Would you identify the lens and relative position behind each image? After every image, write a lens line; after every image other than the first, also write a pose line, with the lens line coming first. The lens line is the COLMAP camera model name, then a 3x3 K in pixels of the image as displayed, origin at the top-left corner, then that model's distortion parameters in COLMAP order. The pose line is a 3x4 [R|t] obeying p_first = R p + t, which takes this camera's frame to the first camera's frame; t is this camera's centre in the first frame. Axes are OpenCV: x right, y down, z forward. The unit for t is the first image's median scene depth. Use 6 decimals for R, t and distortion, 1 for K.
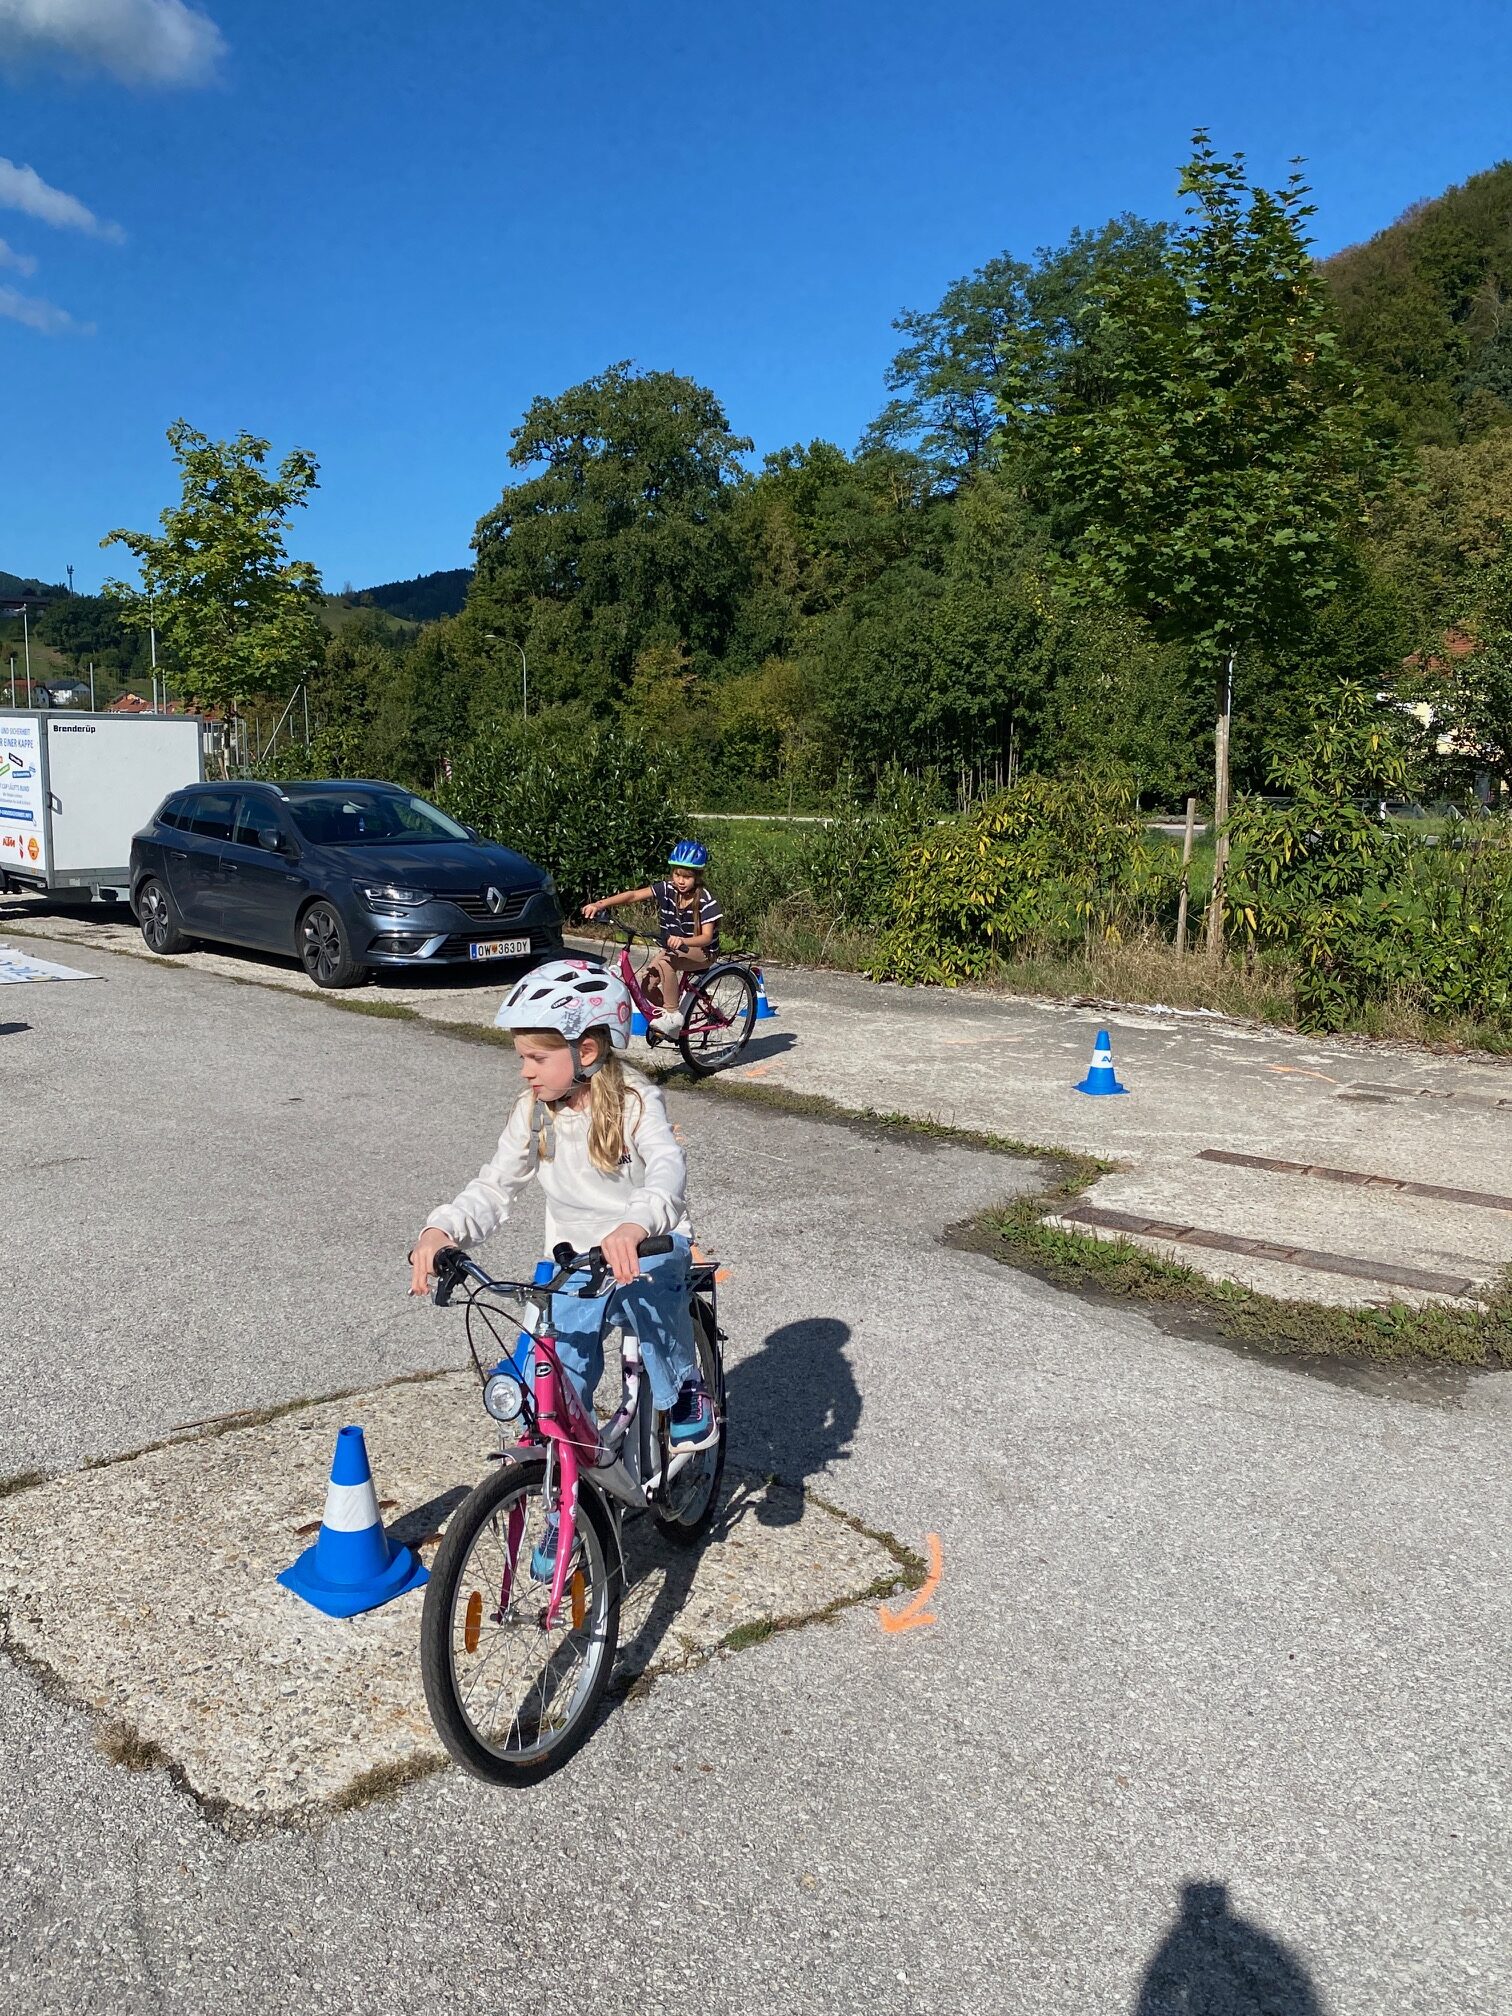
lens RADIAL K [[1673.5, 0, 756.0], [0, 1673.5, 1008.0], [0, 0, 1]] dist [0.205587, -0.585700]
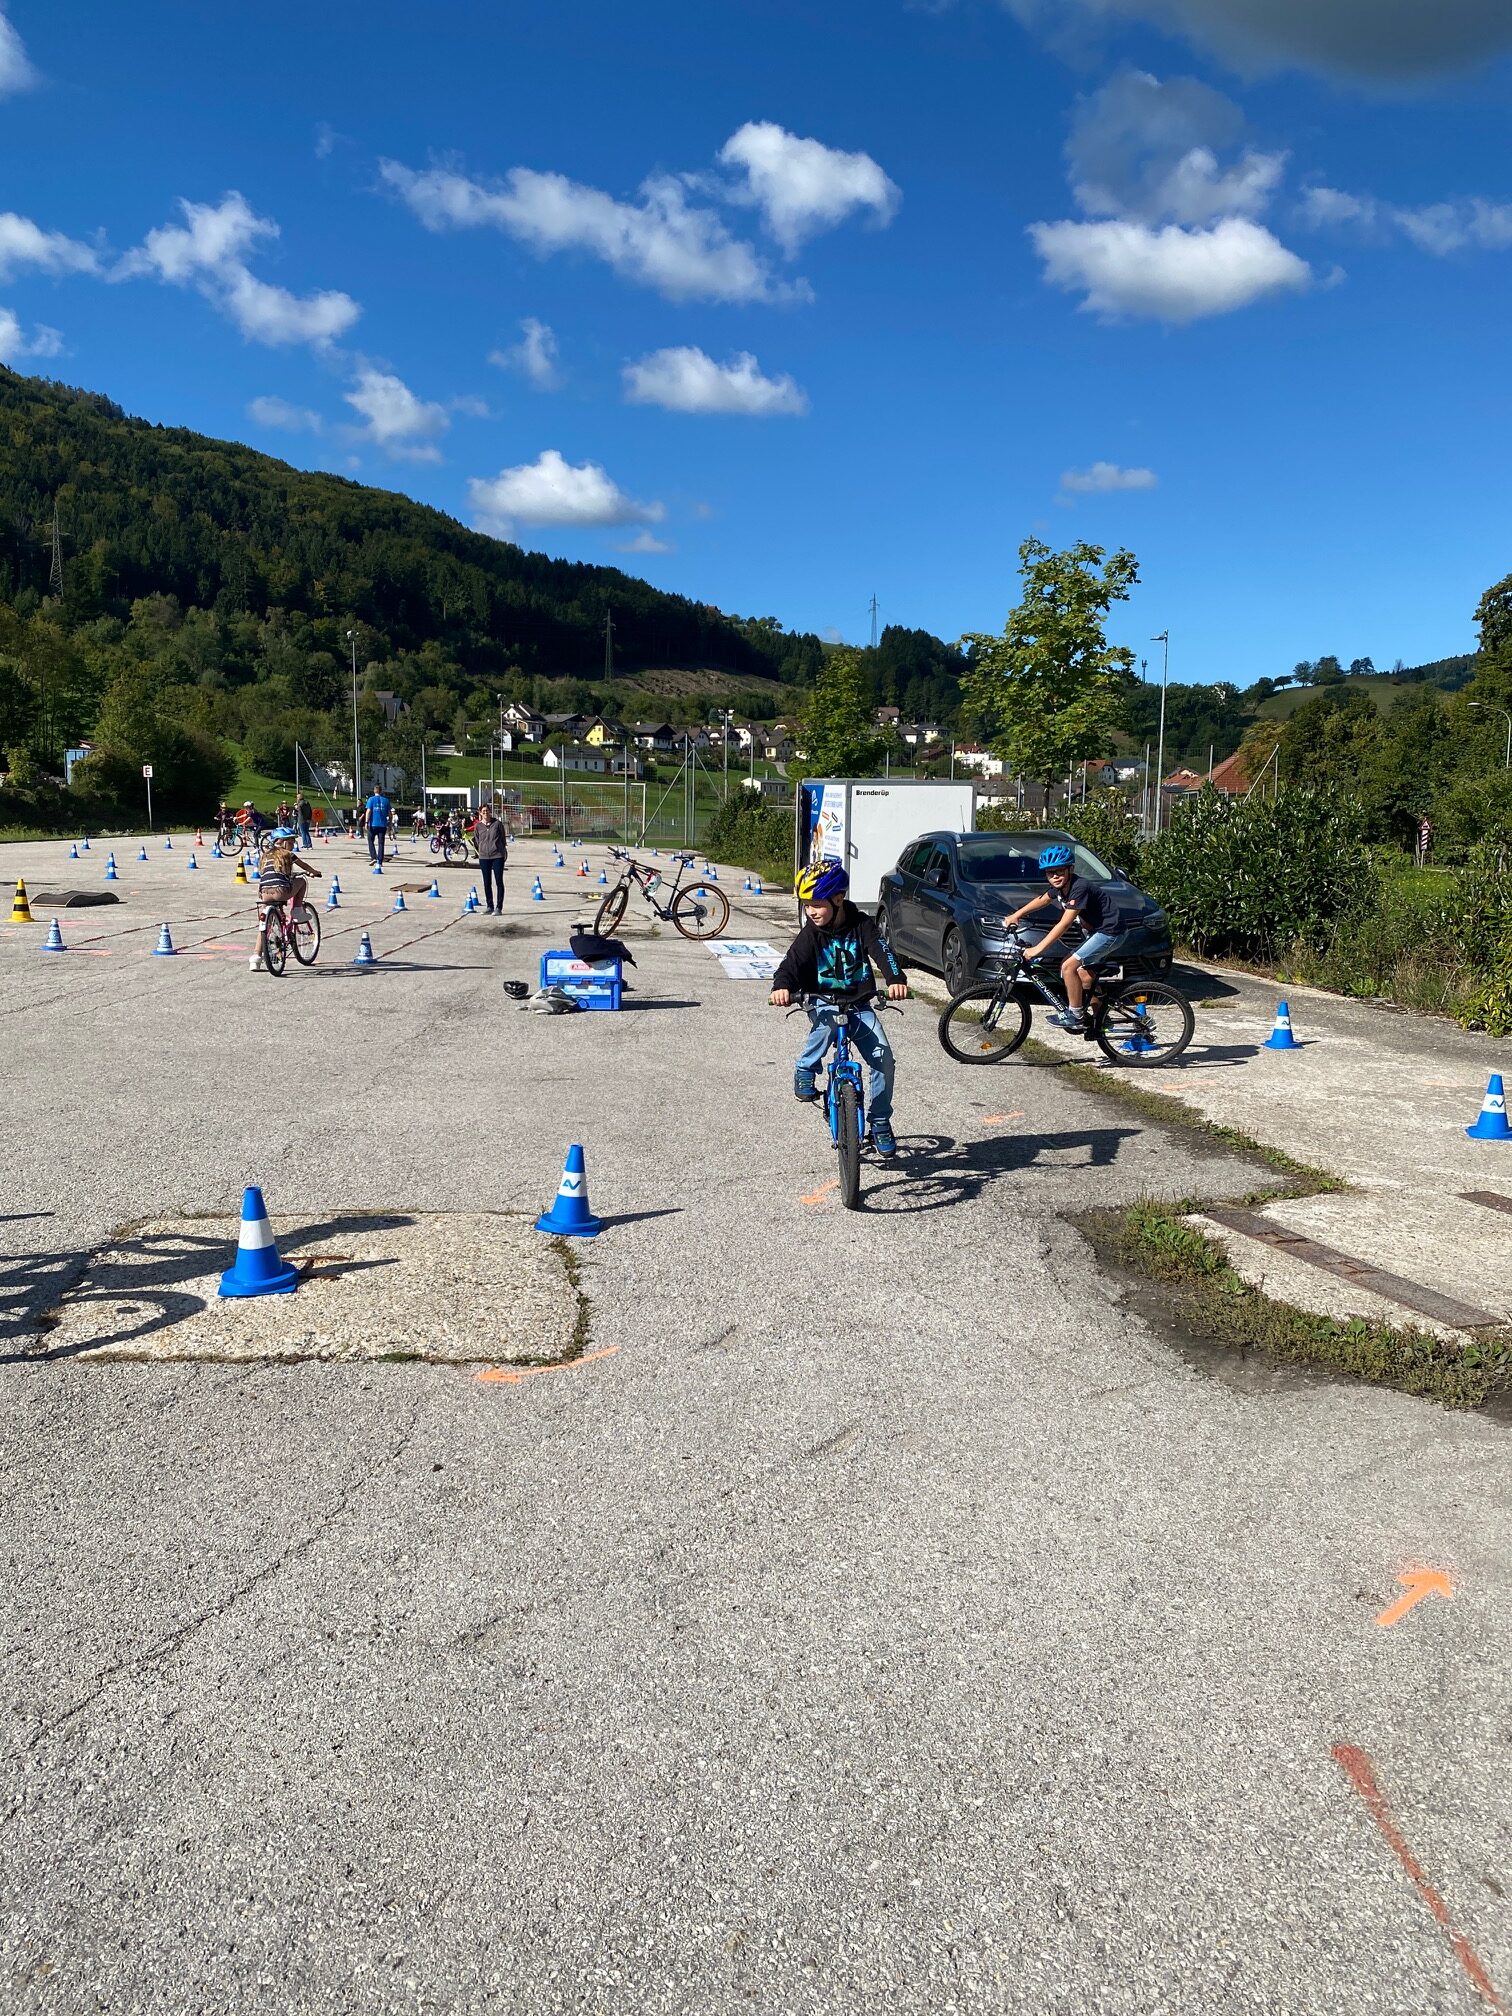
lens RADIAL K [[1539.1, 0, 756.0], [0, 1539.1, 1008.0], [0, 0, 1]] dist [0.118577, -0.318065]
pose [[0.813127, 0.068558, -0.578035, 0.055356], [-0.086048, 0.996287, -0.002879, 0.002178], [0.575691, 0.052080, 0.816007, 0.002907]]
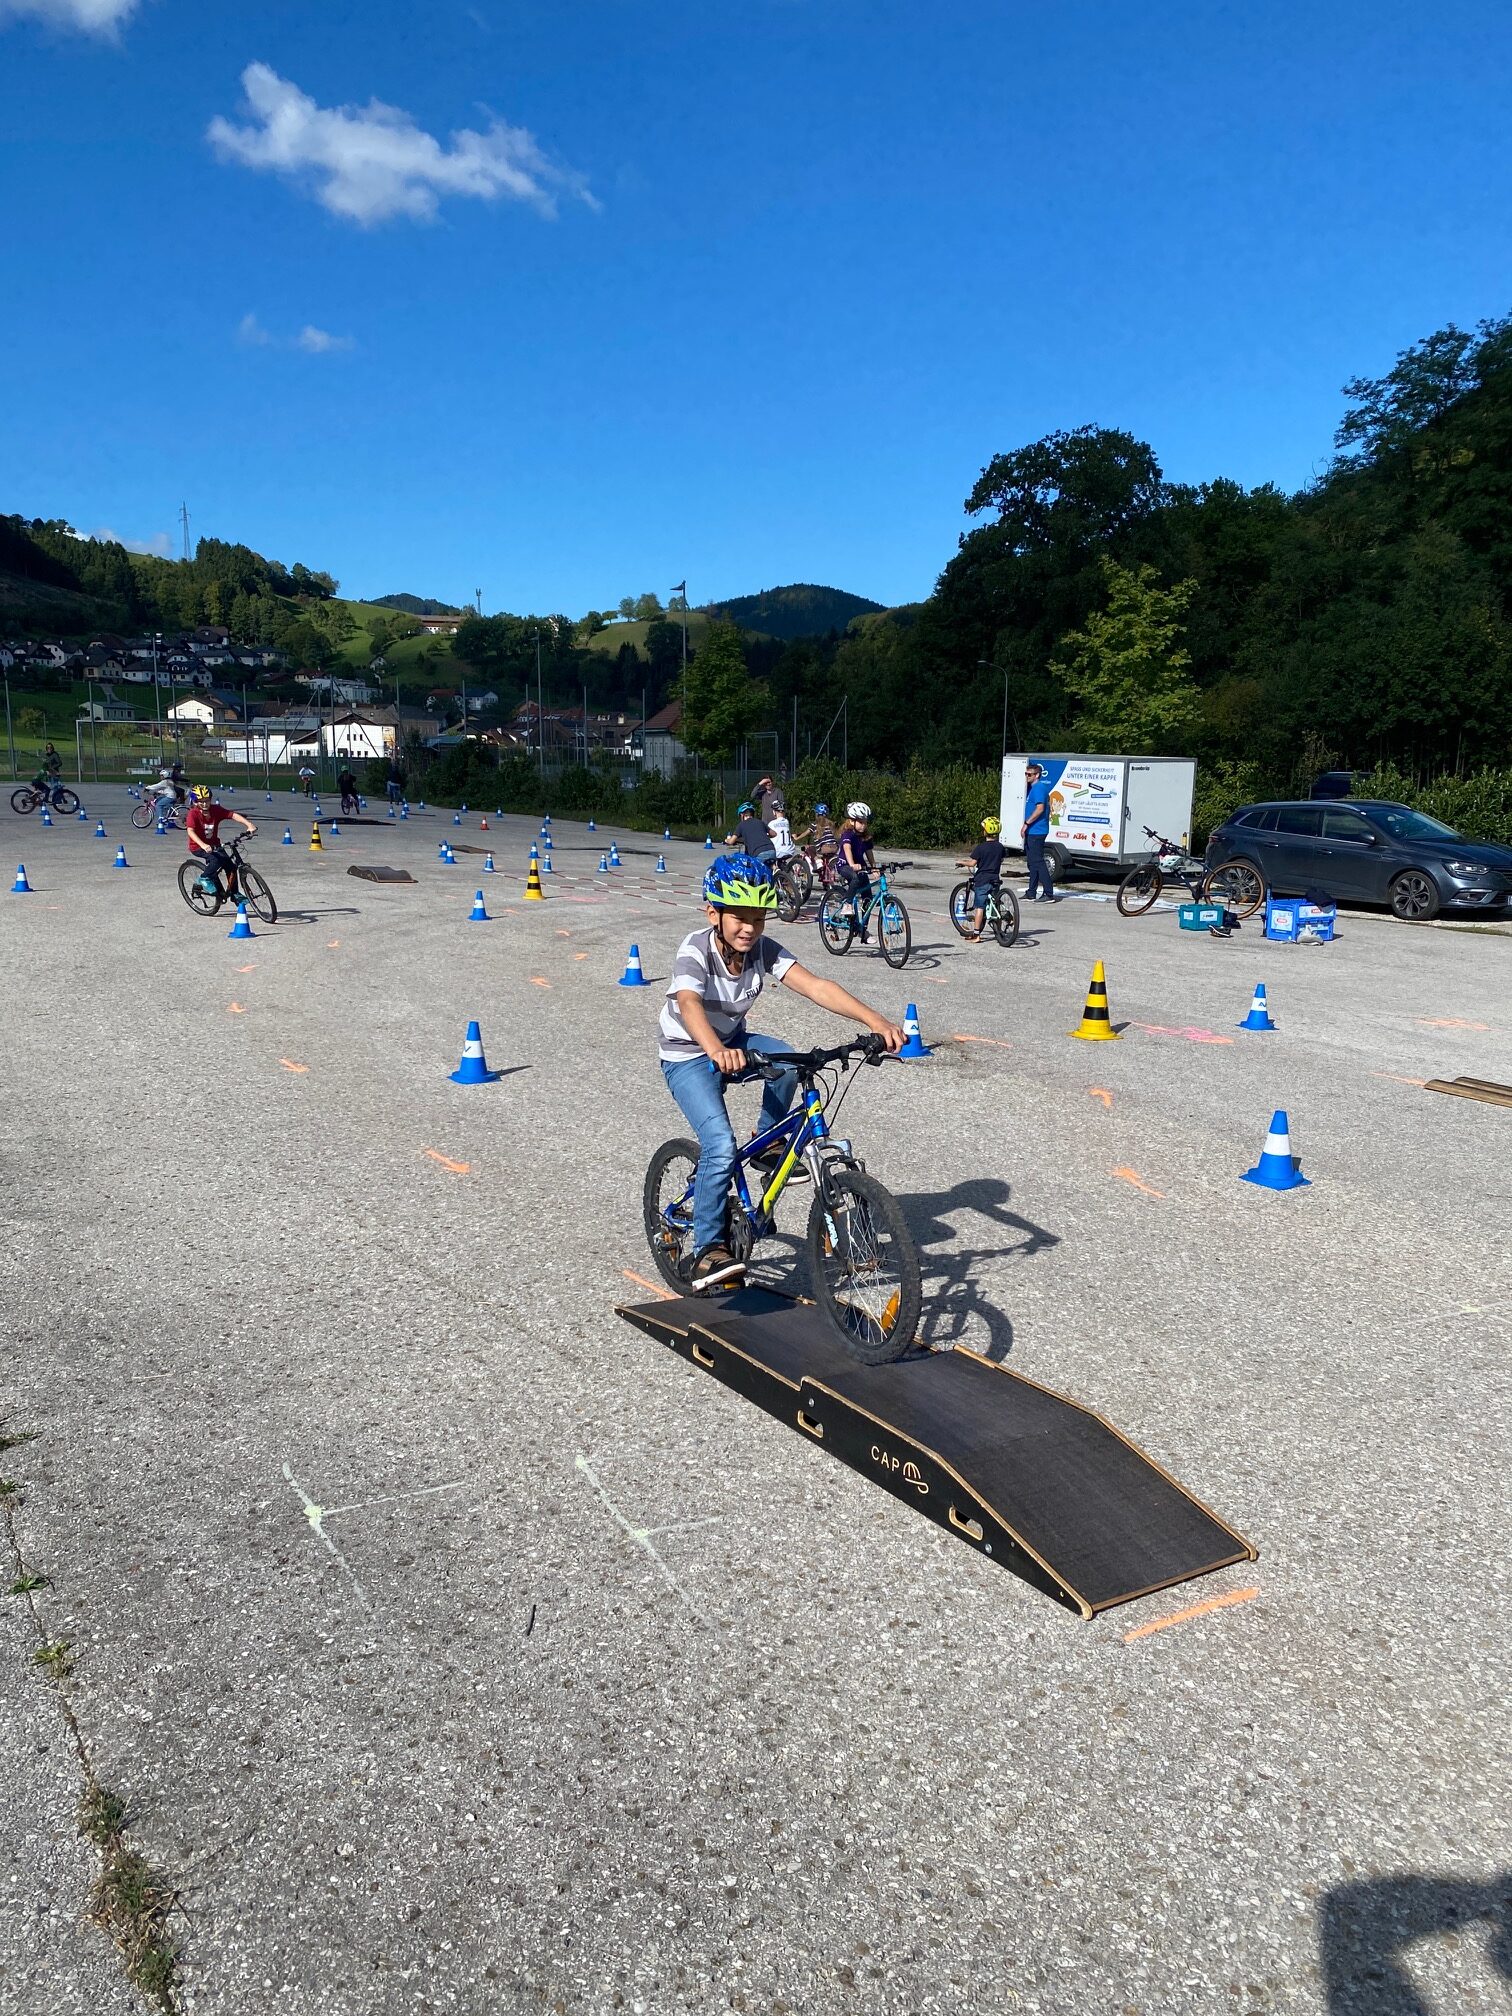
lens RADIAL K [[1496.6, 0, 813.0], [0, 1496.6, 1067.9], [0, 0, 1]] dist [0.033211, -0.051227]
pose [[0.986895, 0.030238, -0.158508, -0.124495], [-0.020596, 0.997856, 0.062123, 0.011687], [0.160047, -0.058044, 0.985401, -0.136565]]
